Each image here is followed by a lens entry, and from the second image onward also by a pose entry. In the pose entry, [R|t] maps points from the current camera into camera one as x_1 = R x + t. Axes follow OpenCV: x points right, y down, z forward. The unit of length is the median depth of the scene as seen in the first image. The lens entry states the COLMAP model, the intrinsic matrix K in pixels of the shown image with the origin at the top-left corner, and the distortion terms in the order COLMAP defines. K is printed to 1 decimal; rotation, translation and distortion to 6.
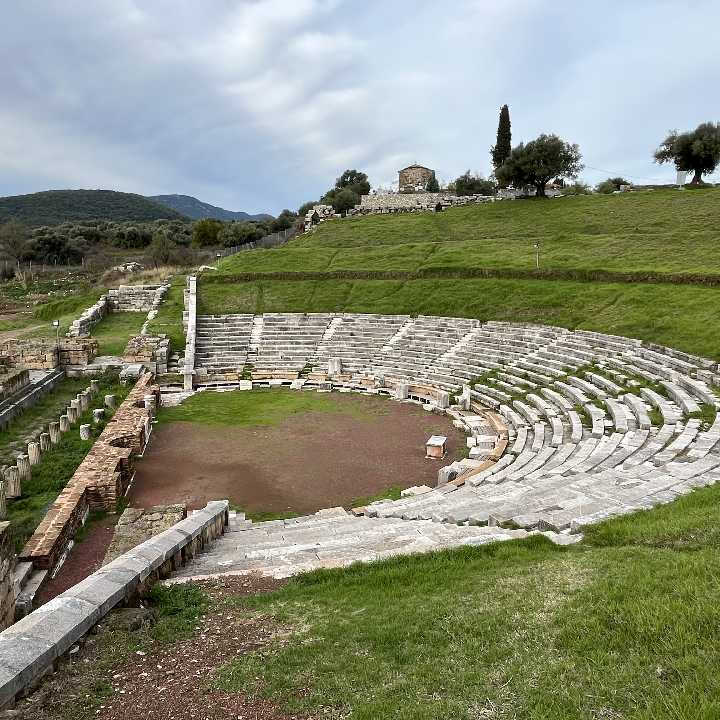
lens RADIAL K [[589.2, 0, 359.2], [0, 589.2, 361.7], [0, 0, 1]] dist [0.012428, -0.000499]
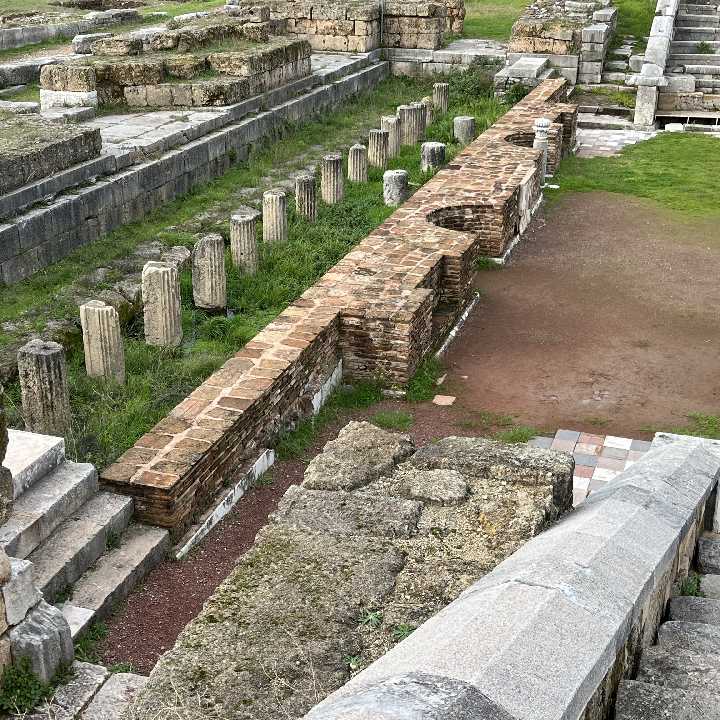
lens RADIAL K [[1065.2, 0, 359.4], [0, 1065.2, 361.3], [0, 0, 1]] dist [0.008043, 0.000000]
pose [[0.854056, 0.195813, -0.481919, -0.089645], [-0.085177, 0.966583, 0.241791, 0.057465], [0.513160, -0.165455, 0.842194, 0.322583]]
